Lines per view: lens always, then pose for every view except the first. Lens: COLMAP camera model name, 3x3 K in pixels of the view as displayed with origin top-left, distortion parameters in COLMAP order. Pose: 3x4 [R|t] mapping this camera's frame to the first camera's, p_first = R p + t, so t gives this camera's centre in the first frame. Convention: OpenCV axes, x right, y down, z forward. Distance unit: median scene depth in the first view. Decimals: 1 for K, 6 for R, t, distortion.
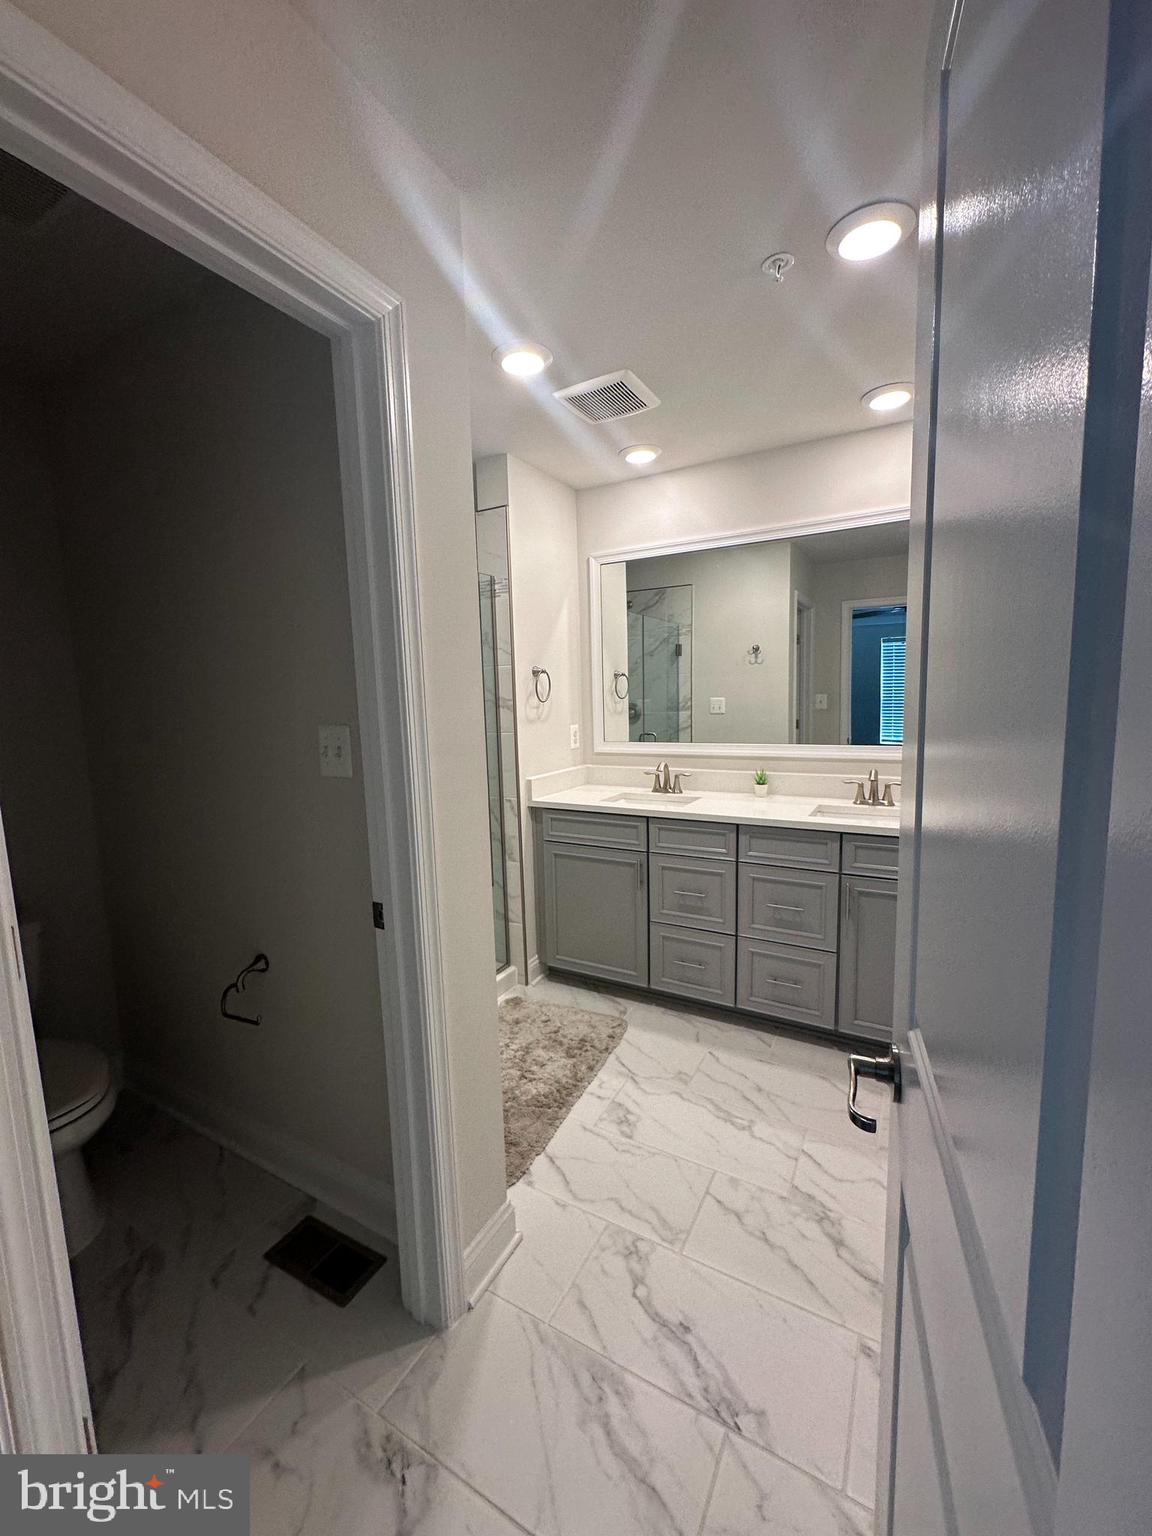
lens RADIAL K [[616.7, 0, 574.5], [0, 616.7, 767.6], [0, 0, 1]] dist [-0.000697, -0.000023]
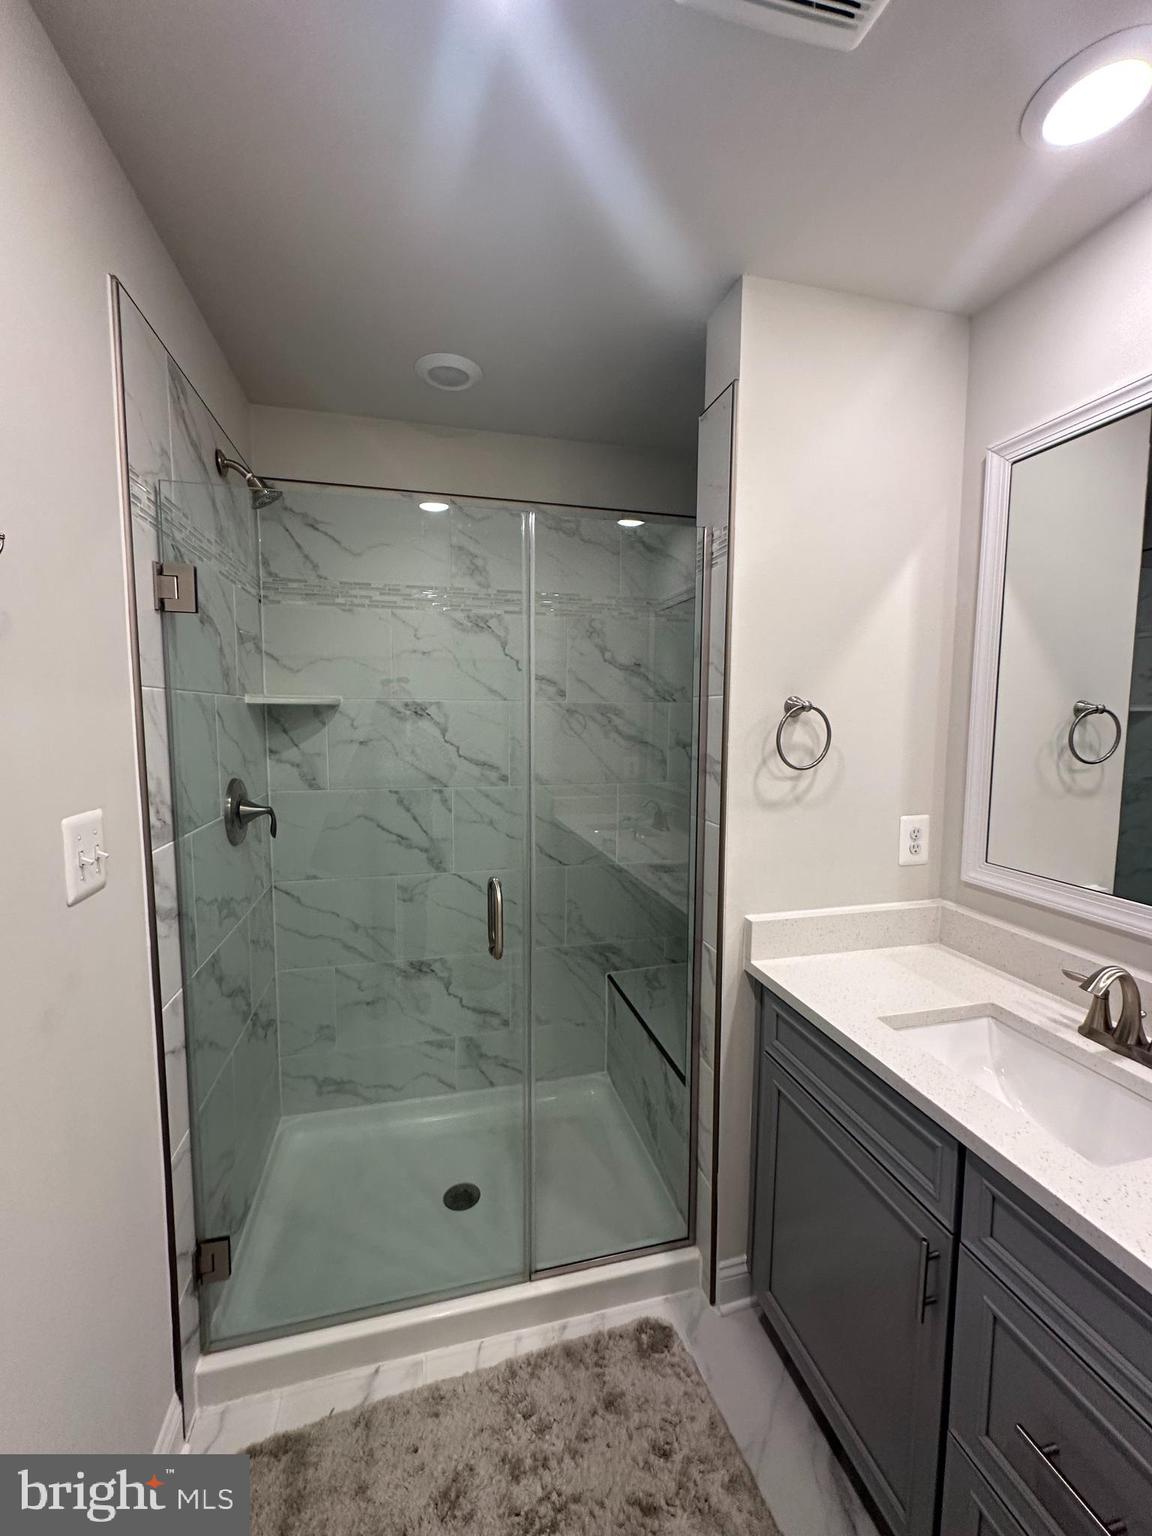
lens RADIAL K [[616.7, 0, 576.5], [0, 616.7, 764.4], [0, 0, 1]] dist [-0.000697, -0.000023]
pose [[0.695530, 0.094899, -0.712202, 0.167707], [-0.112749, 0.993374, 0.022256, -0.097614], [0.709595, 0.064820, 0.701622, 0.513164]]
